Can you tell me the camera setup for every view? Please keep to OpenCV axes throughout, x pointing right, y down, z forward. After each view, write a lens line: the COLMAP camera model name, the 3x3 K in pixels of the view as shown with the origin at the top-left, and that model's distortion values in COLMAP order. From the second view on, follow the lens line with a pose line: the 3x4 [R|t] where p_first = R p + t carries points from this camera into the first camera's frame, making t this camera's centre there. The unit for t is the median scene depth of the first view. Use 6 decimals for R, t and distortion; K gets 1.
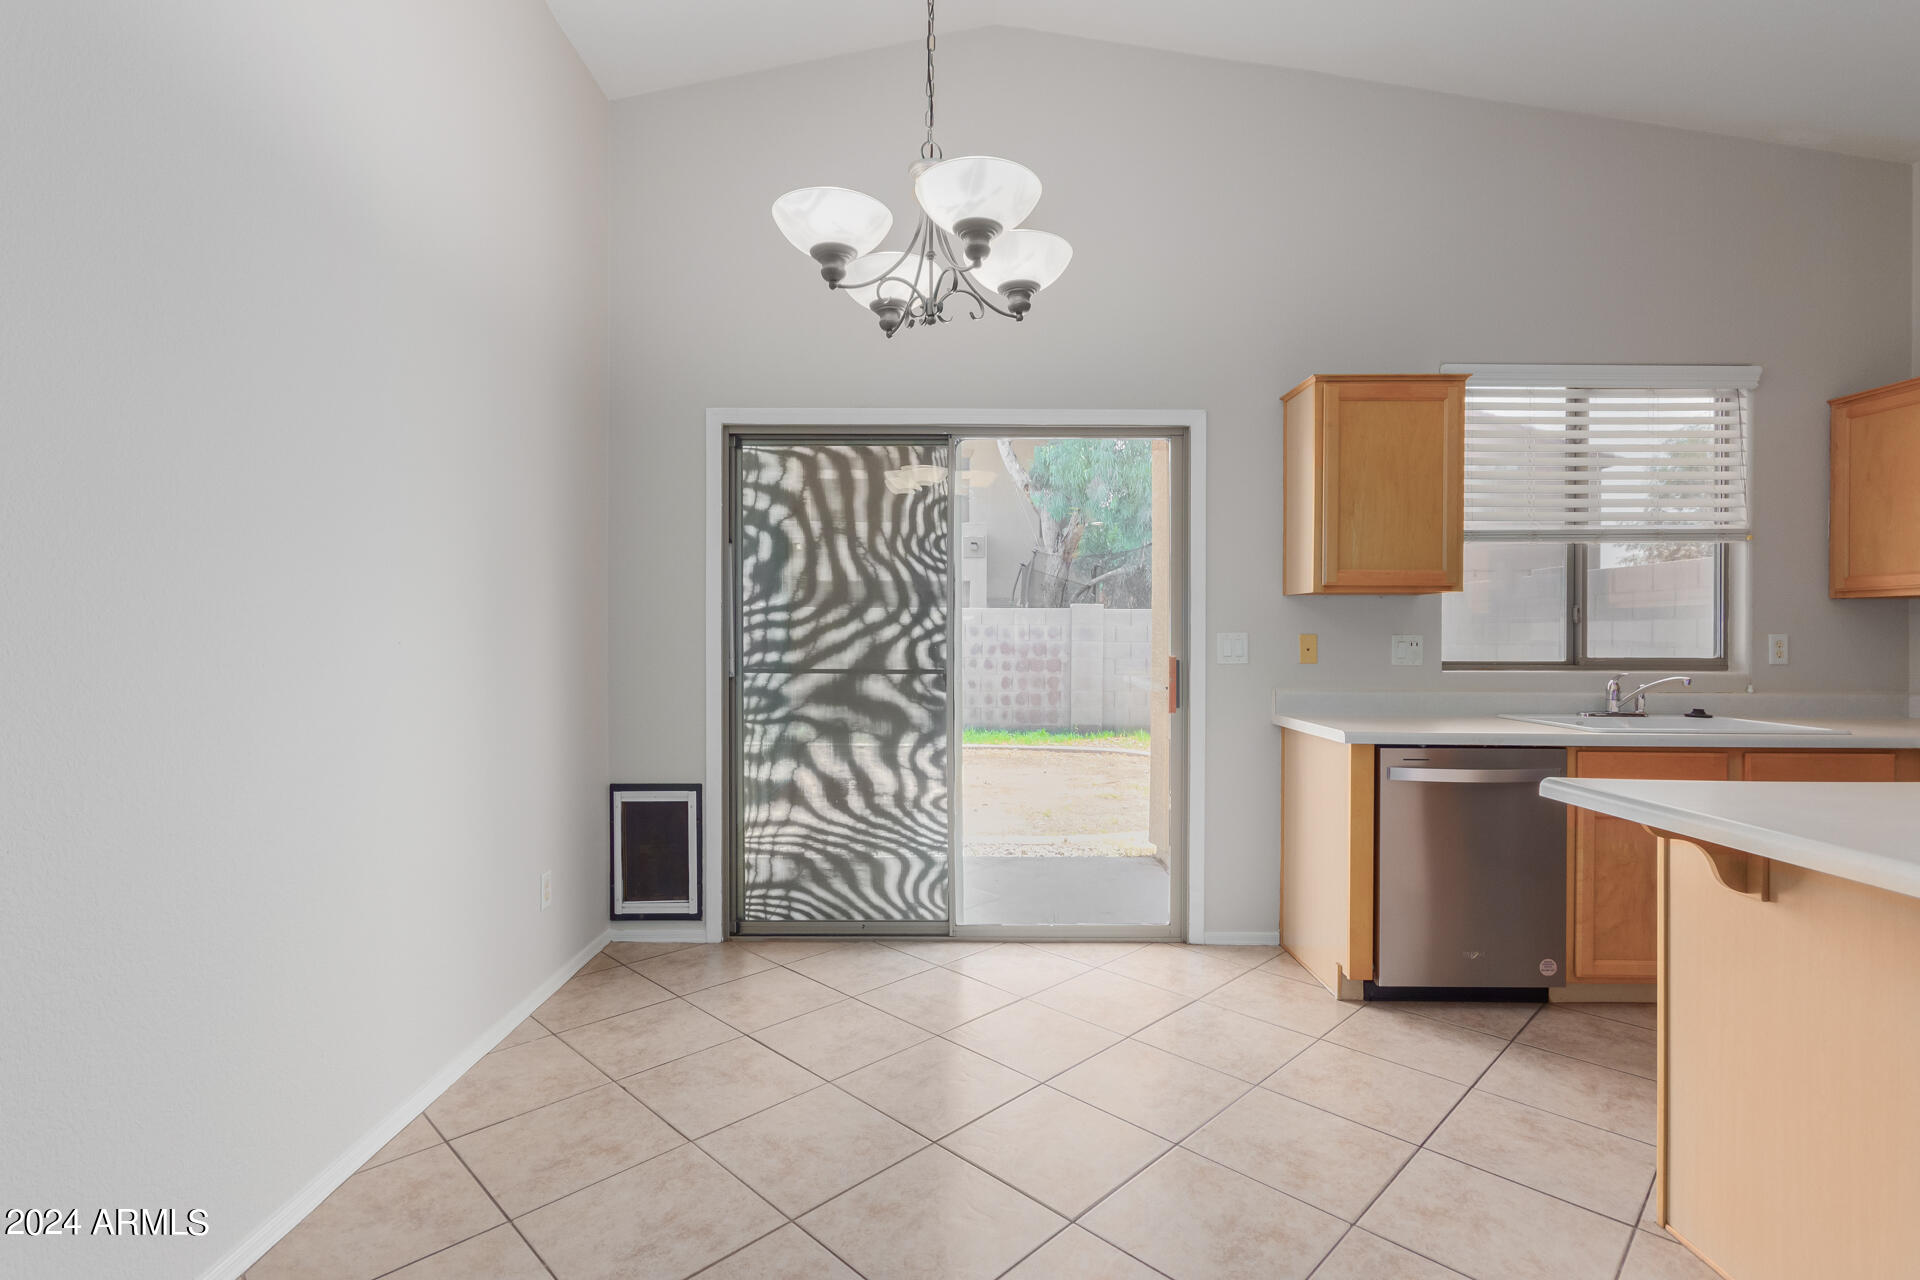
lens RADIAL K [[909.4, 0, 935.9], [0, 909.4, 640.8], [0, 0, 1]] dist [-0.002998, -0.000635]
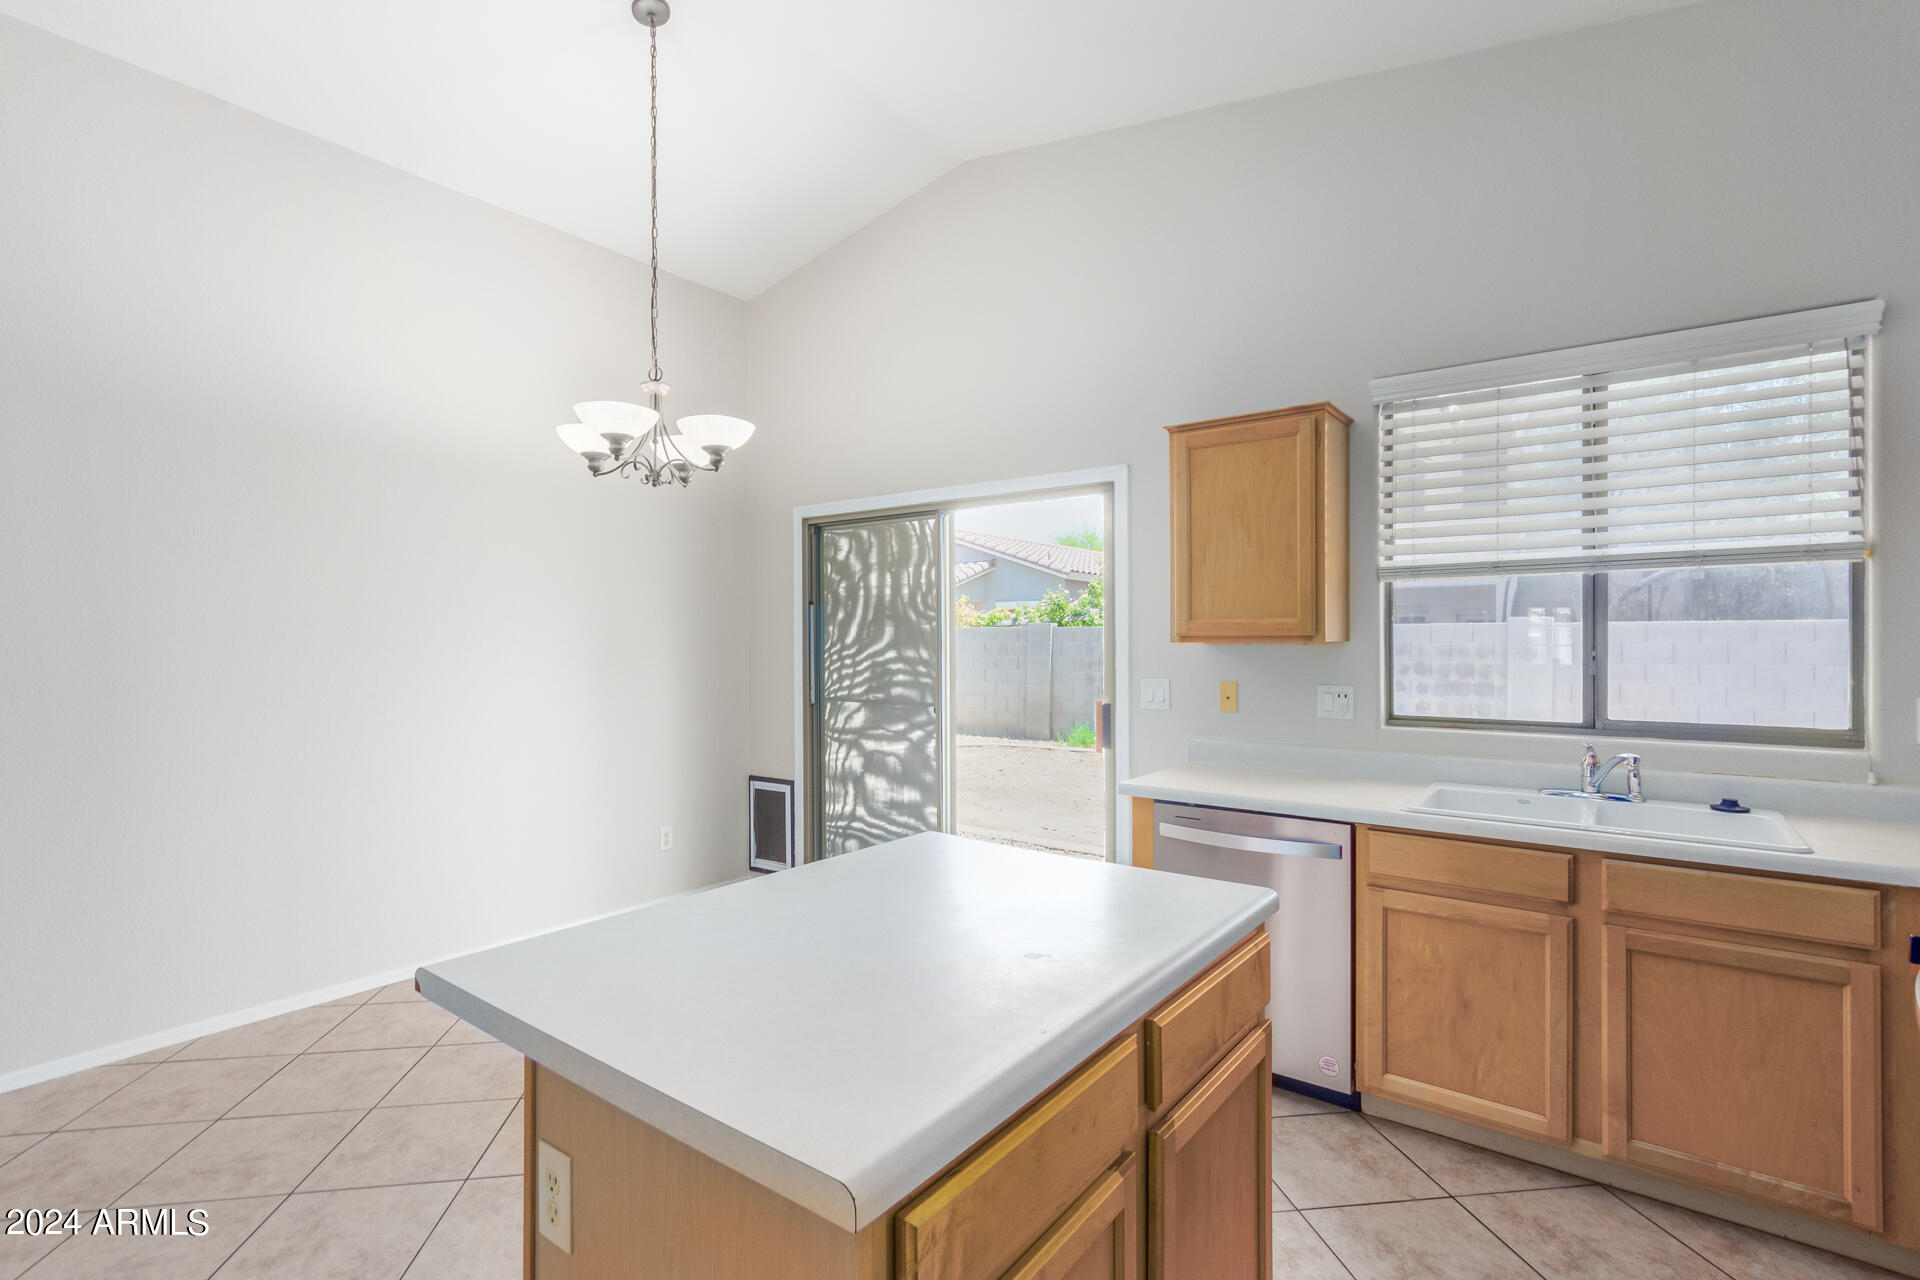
lens RADIAL K [[897.7, 0, 951.4], [0, 897.7, 643.4], [0, 0, 1]] dist [0.001320, 0.001023]
pose [[0.802513, -0.002254, -0.596630, 0.744497], [0.000671, 0.999996, -0.002875, -0.045982], [0.596634, 0.001907, 0.802511, 0.051837]]
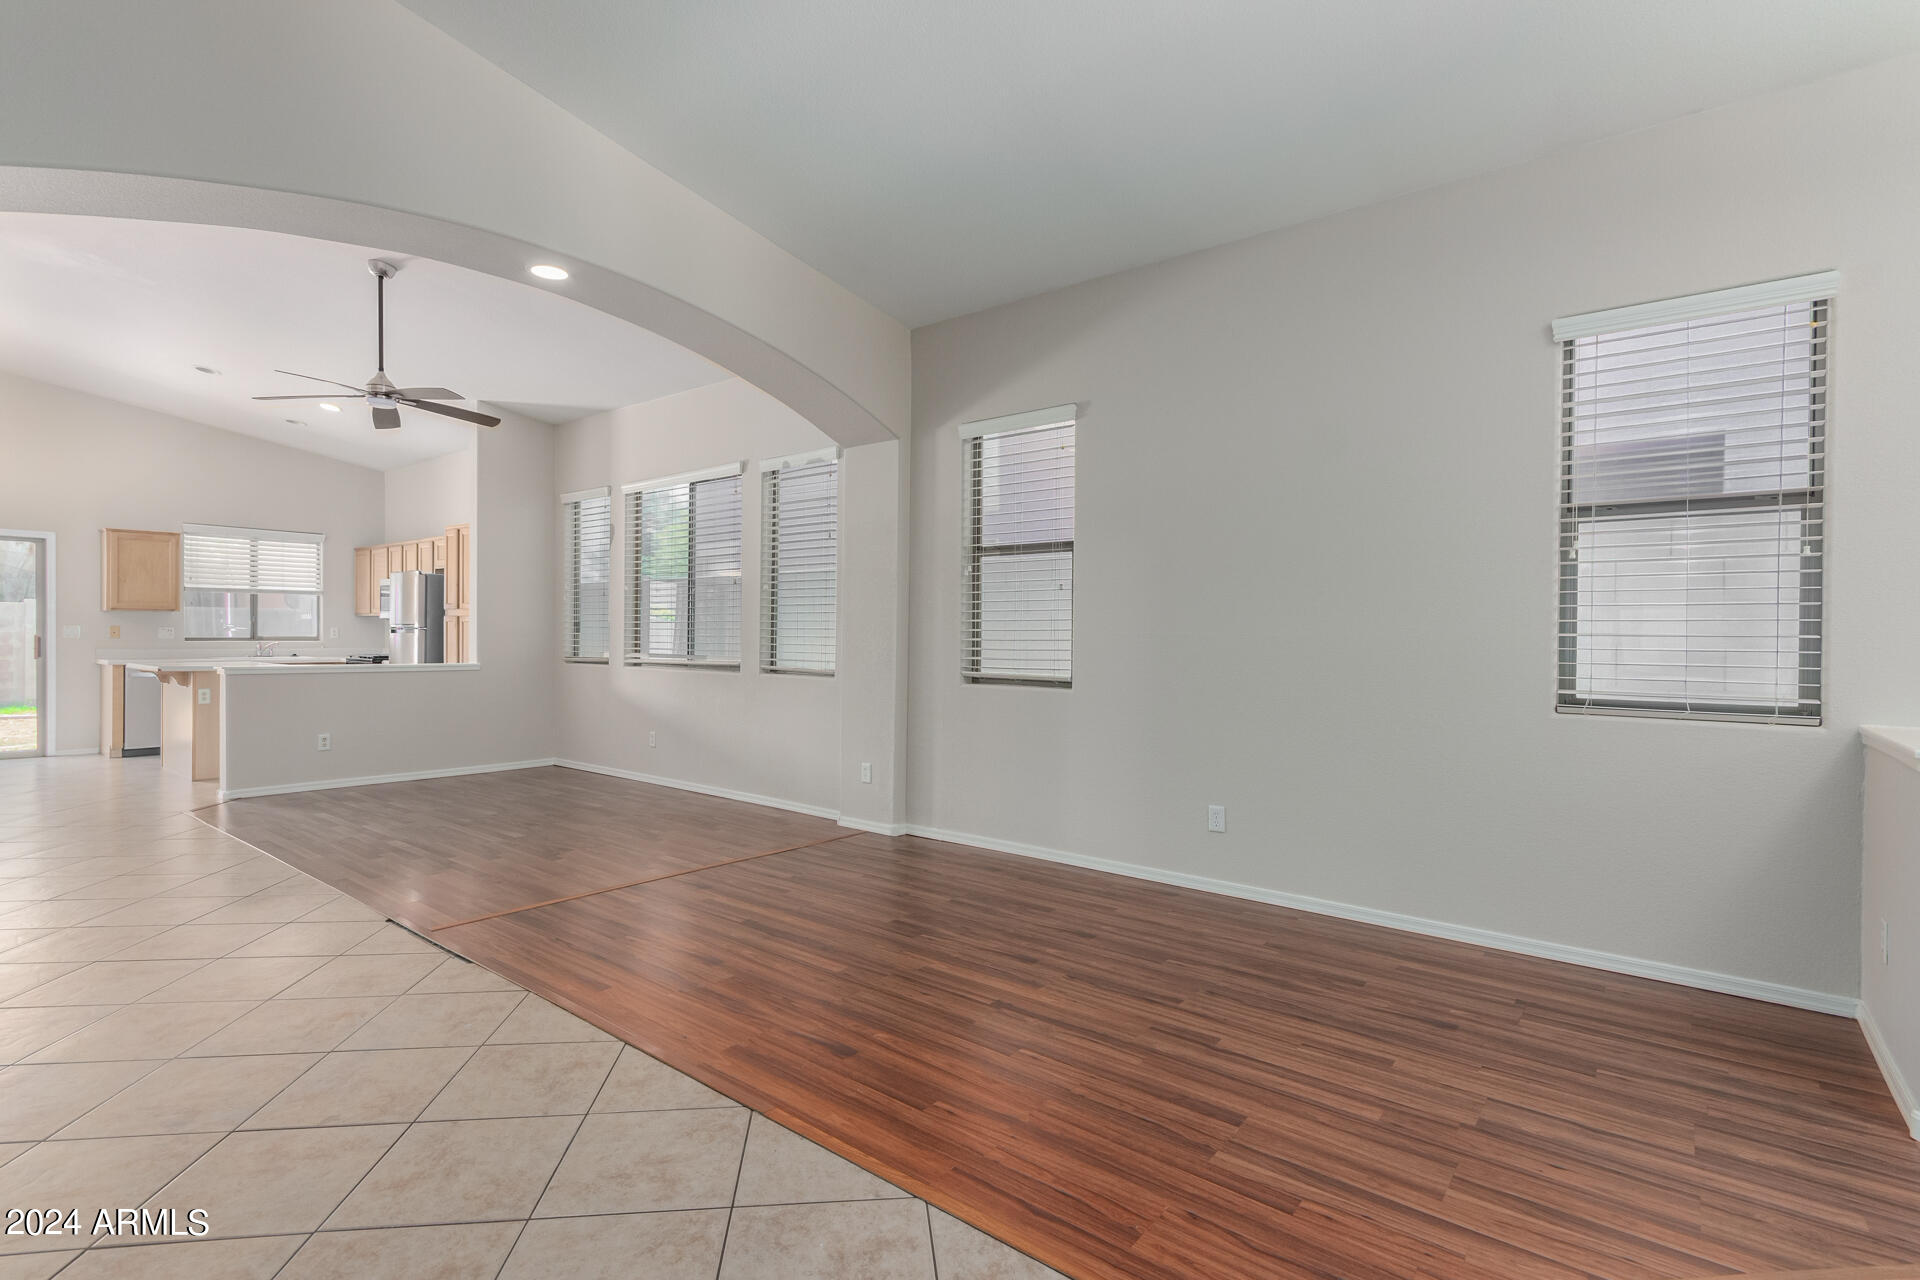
lens RADIAL K [[897.7, 0, 951.4], [0, 897.7, 643.4], [0, 0, 1]] dist [0.001320, 0.001023]
pose [[0.621370, -0.003013, 0.783511, -0.095092], [-0.002197, 0.999982, 0.005588, 0.020710], [-0.783514, -0.005194, 0.621352, -2.323161]]
